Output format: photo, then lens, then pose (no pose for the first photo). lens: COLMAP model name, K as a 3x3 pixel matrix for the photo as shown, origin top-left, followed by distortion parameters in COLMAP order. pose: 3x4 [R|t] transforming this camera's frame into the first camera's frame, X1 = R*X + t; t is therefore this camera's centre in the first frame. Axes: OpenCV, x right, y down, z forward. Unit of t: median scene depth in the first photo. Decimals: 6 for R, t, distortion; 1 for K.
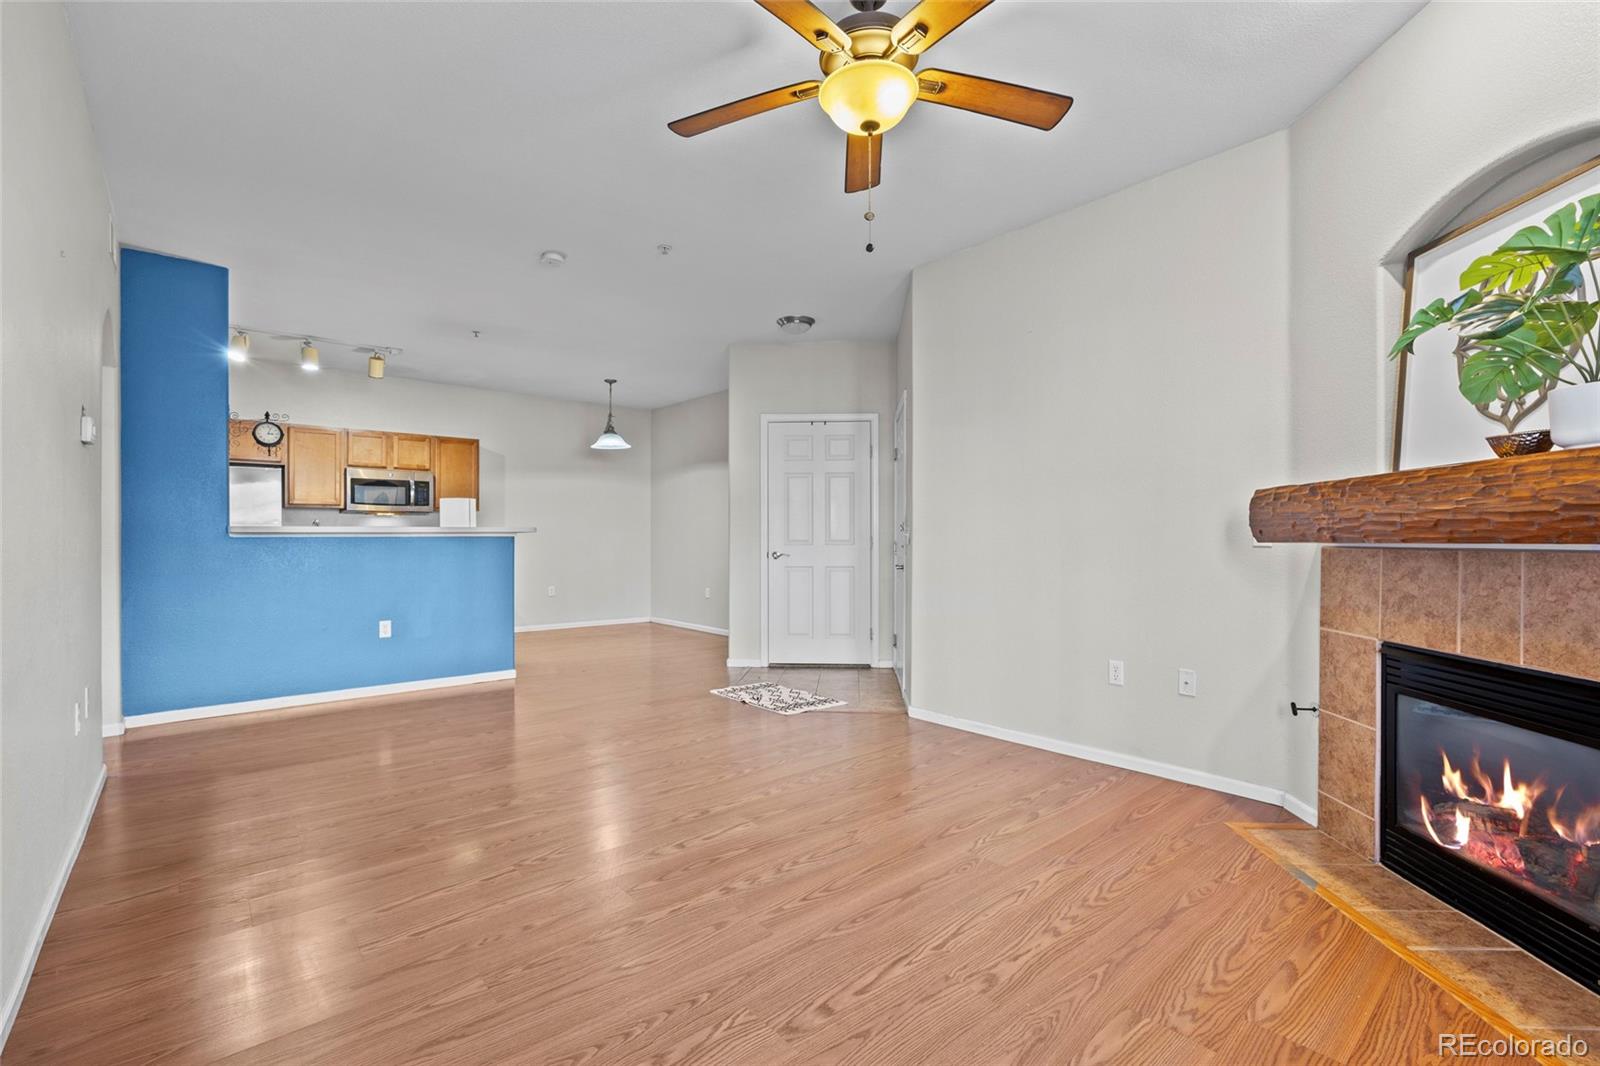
lens RADIAL K [[694.5, 0, 800.0], [0, 694.5, 533.0], [0, 0, 1]] dist [-0.000395, 0.000469]
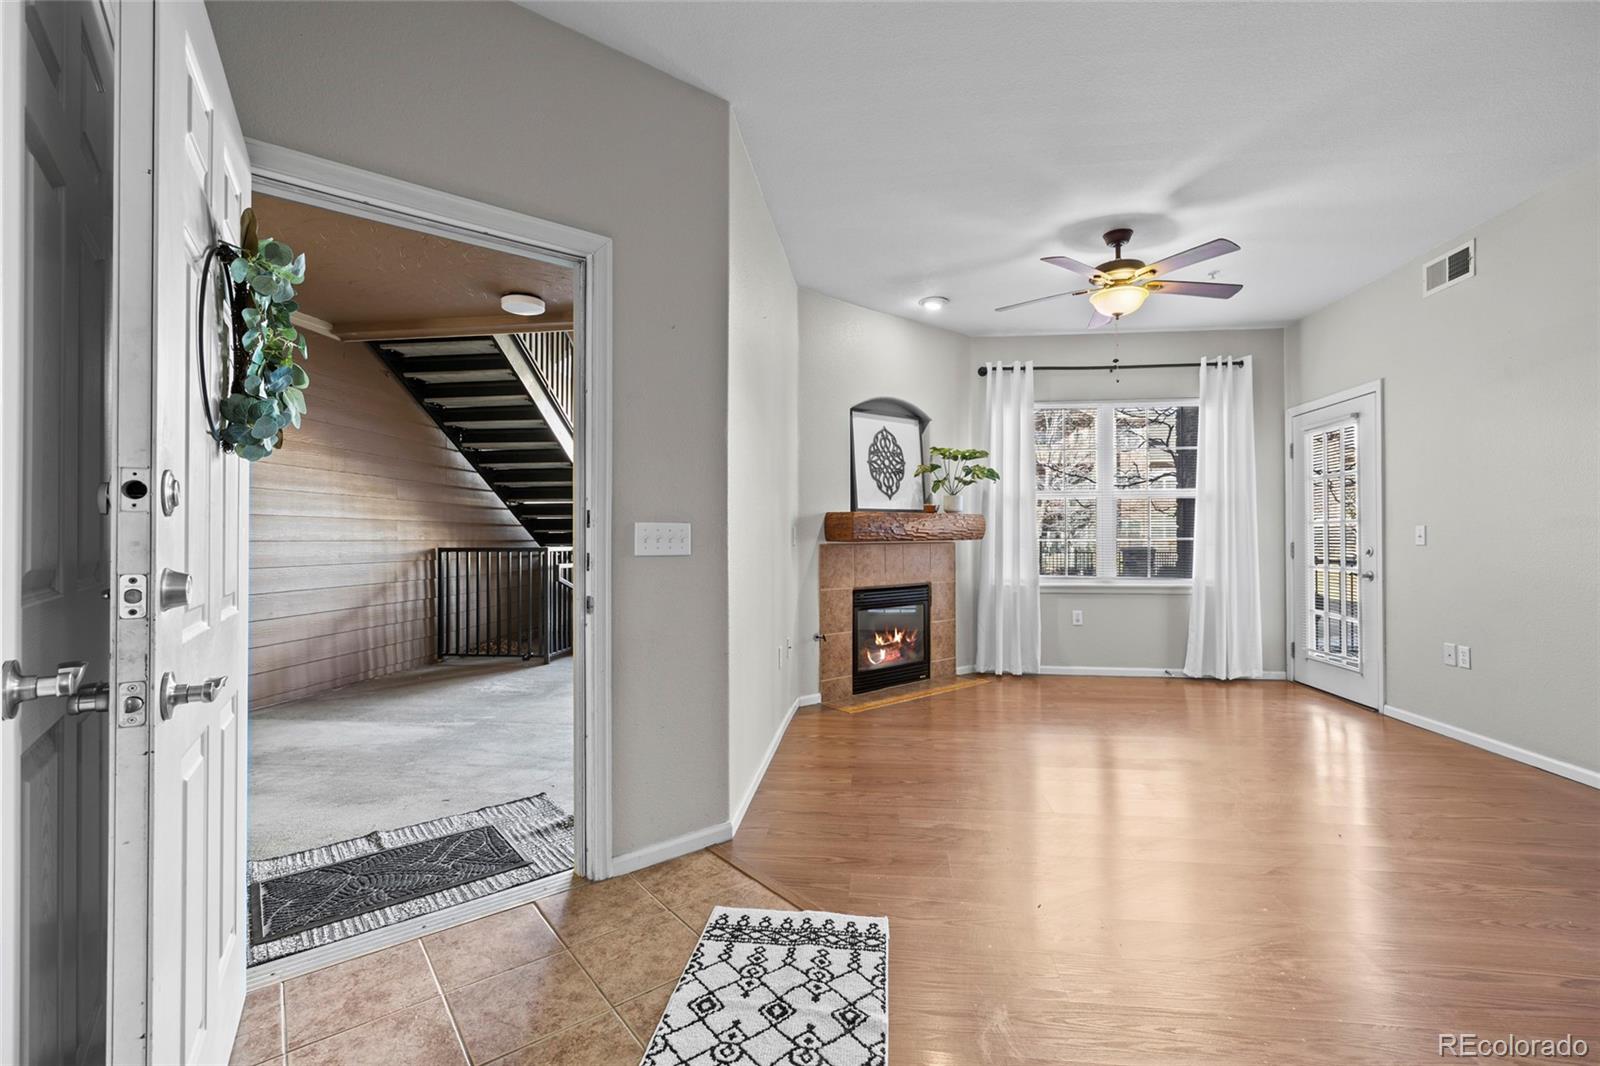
lens RADIAL K [[694.5, 0, 800.0], [0, 694.5, 533.0], [0, 0, 1]] dist [-0.000395, 0.000469]
pose [[-0.664279, 0.008159, 0.747441, -0.641164], [0.000362, 0.999944, -0.010593, 0.011109], [-0.747485, -0.006766, -0.664244, 2.580850]]
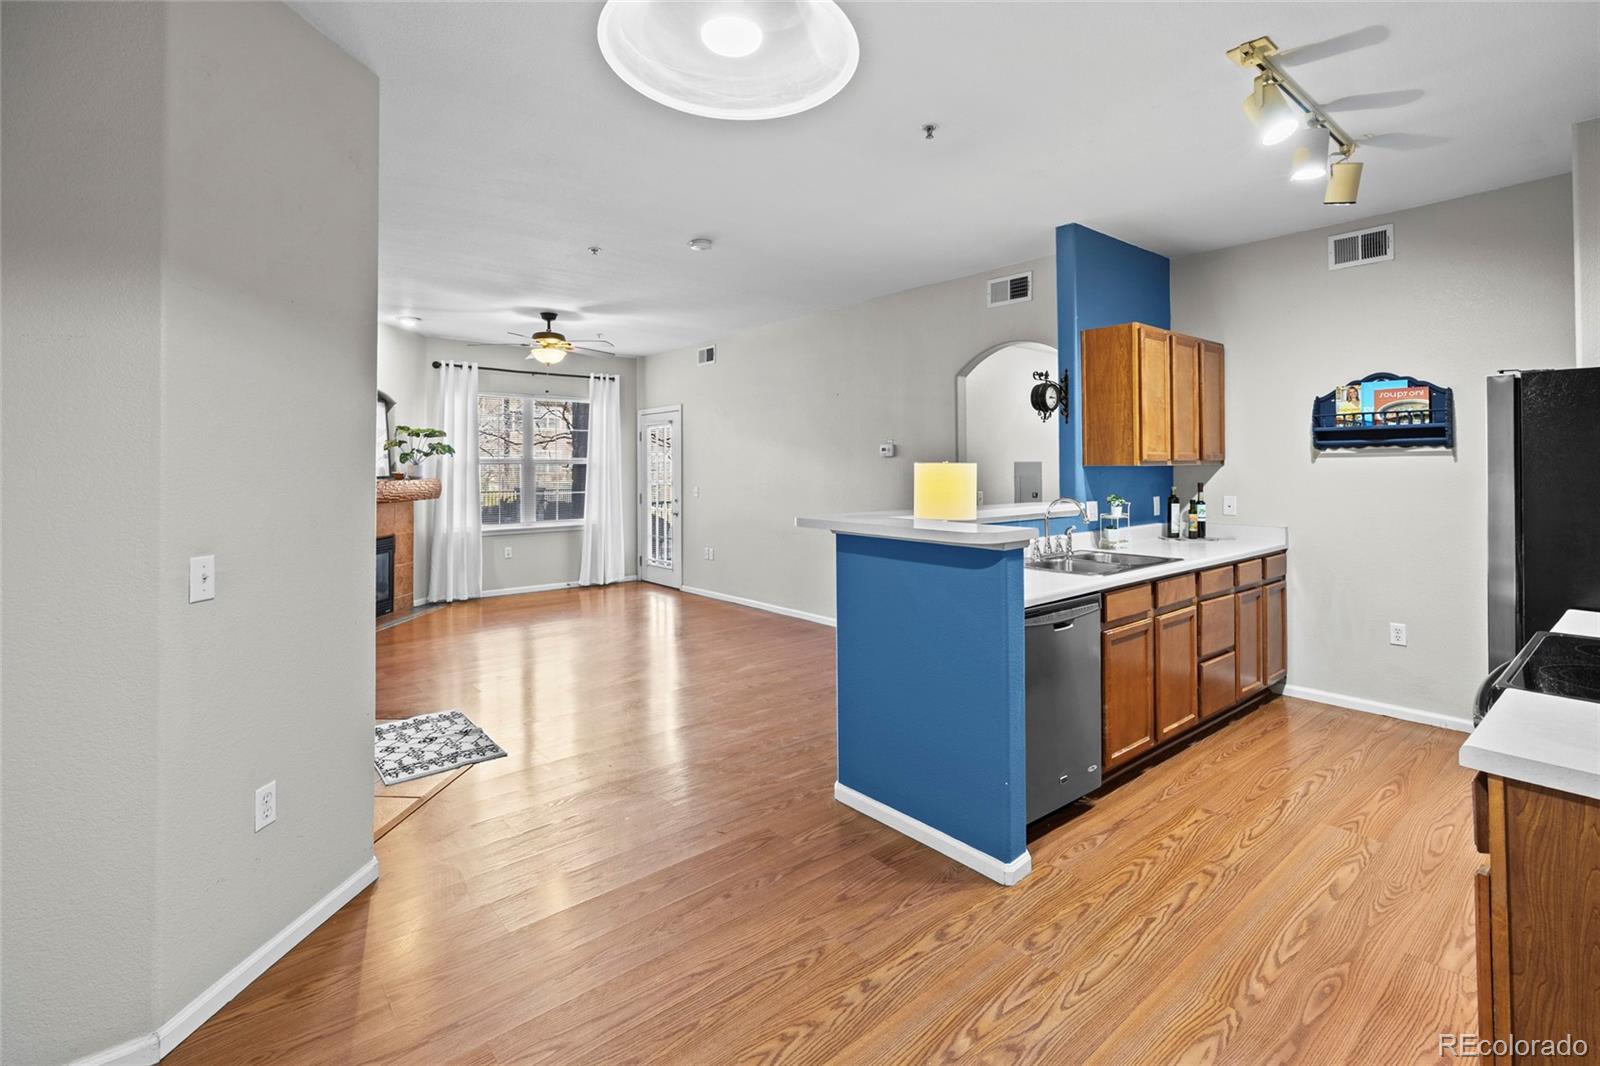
lens RADIAL K [[739.6, 0, 801.7], [0, 739.6, 456.2], [0, 0, 1]] dist [0.002345, 0.001089]
pose [[-0.999676, 0.006431, 0.024613, -0.963984], [0.006021, 0.999843, -0.016679, -0.112135], [-0.024717, -0.016526, -0.999558, 3.763687]]
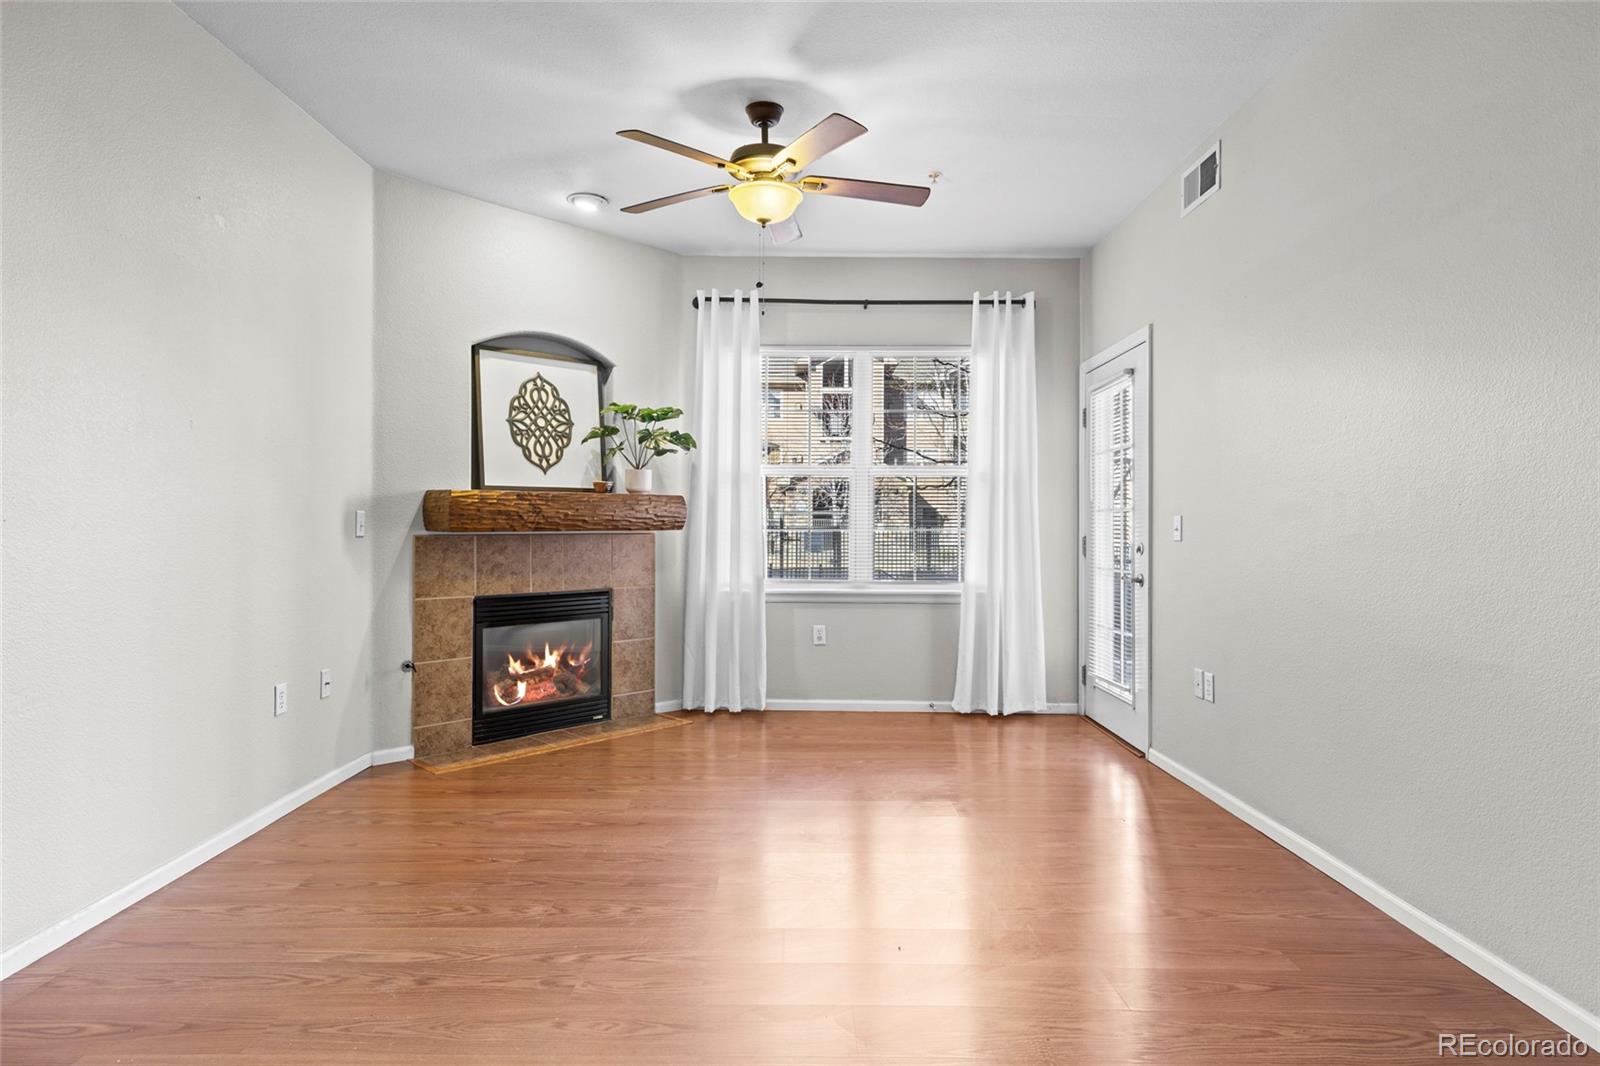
lens RADIAL K [[885.0, 0, 776.4], [0, 885.0, 524.0], [0, 0, 1]] dist [0.000089, -0.000149]
pose [[-0.738766, -0.000509, 0.673962, -0.957267], [-0.006418, 0.999960, -0.006280, 0.006211], [-0.673931, -0.008965, -0.738740, 2.027206]]
